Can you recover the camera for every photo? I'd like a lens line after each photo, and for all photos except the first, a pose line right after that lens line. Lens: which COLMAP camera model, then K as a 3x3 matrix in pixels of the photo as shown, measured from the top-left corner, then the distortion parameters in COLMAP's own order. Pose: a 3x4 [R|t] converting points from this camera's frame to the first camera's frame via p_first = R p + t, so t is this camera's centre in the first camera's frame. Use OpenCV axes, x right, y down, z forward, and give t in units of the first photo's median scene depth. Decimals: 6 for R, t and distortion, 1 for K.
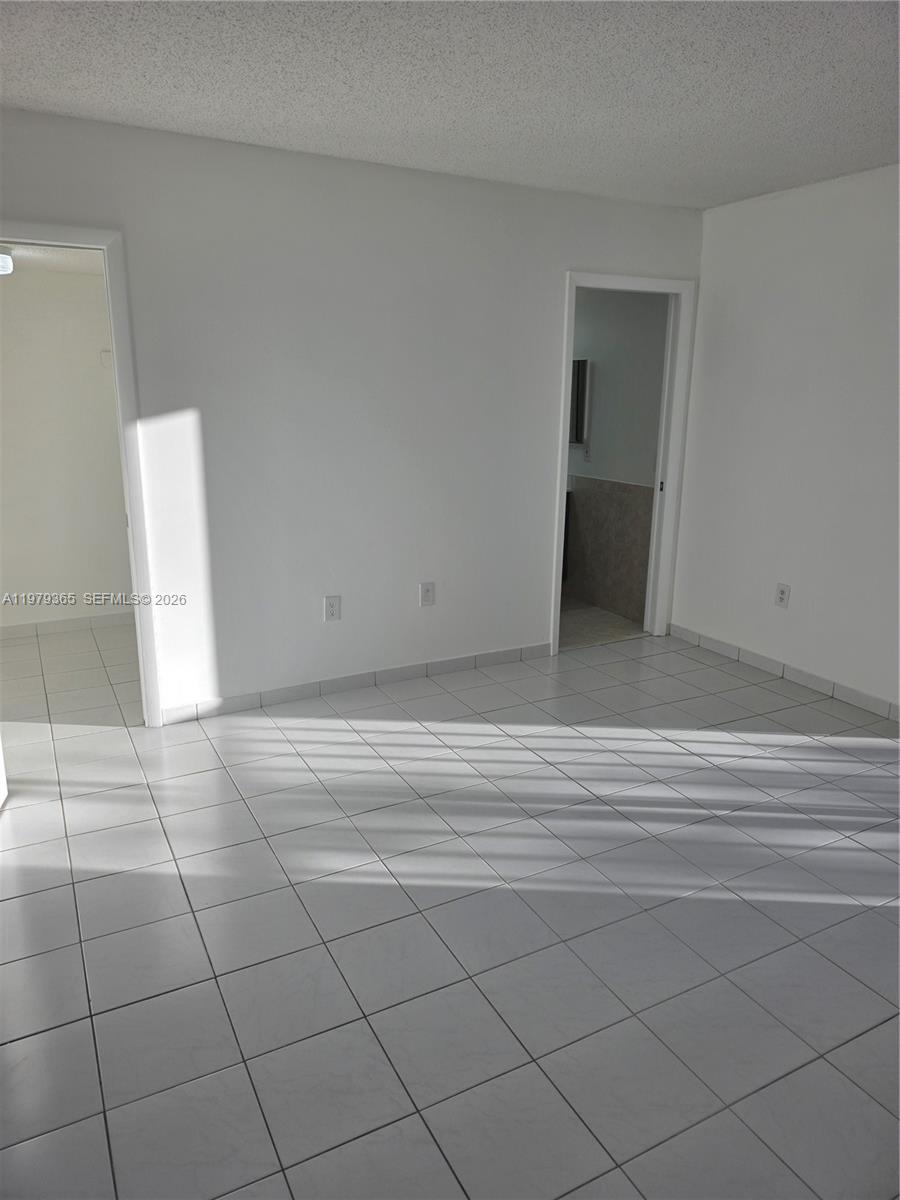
lens RADIAL K [[801.4, 0, 431.8], [0, 801.4, 591.2], [0, 0, 1]] dist [0.053340, -0.048536]
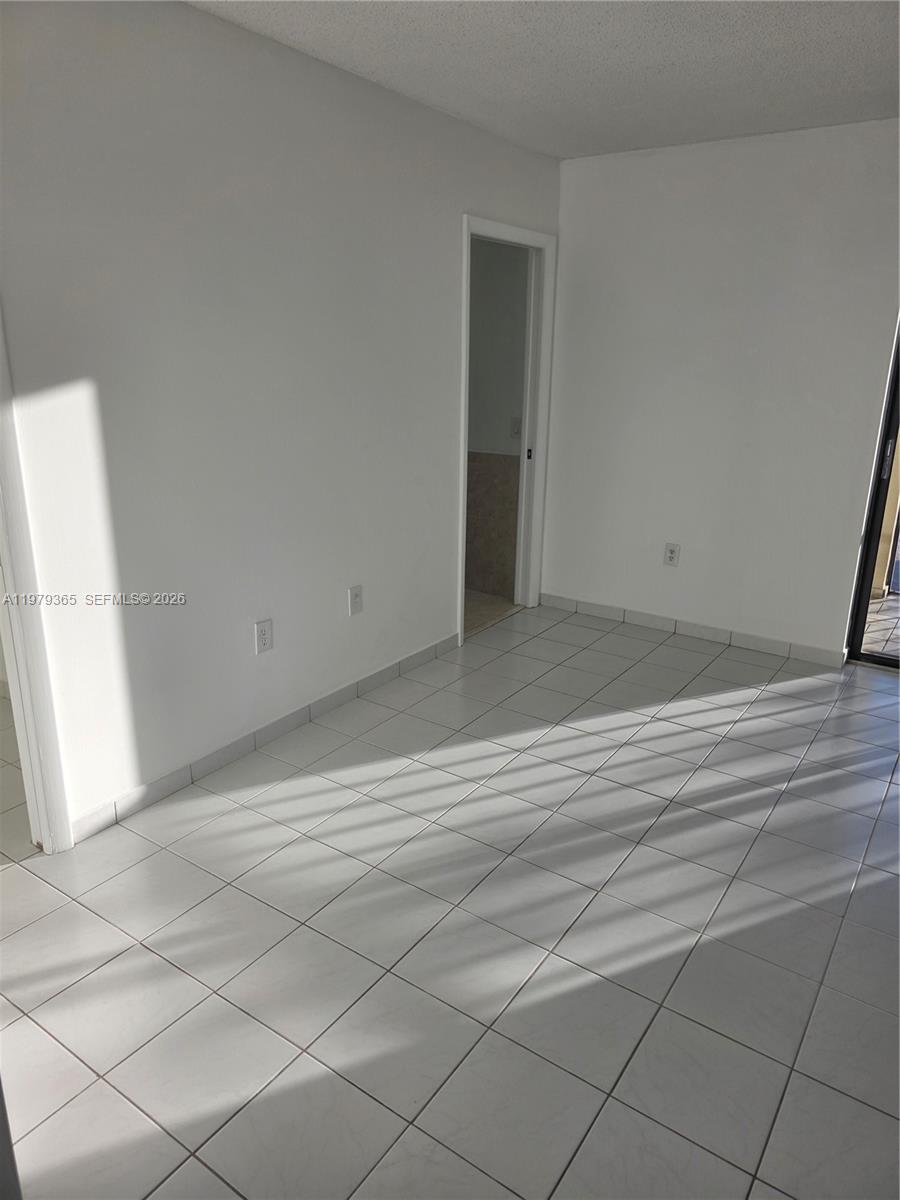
lens RADIAL K [[801.4, 0, 431.8], [0, 801.4, 591.2], [0, 0, 1]] dist [0.053340, -0.048536]
pose [[0.886545, -0.131059, 0.443690, -0.353964], [0.110032, 0.991248, 0.072942, -0.067261], [-0.449366, -0.015847, 0.893207, 0.259079]]
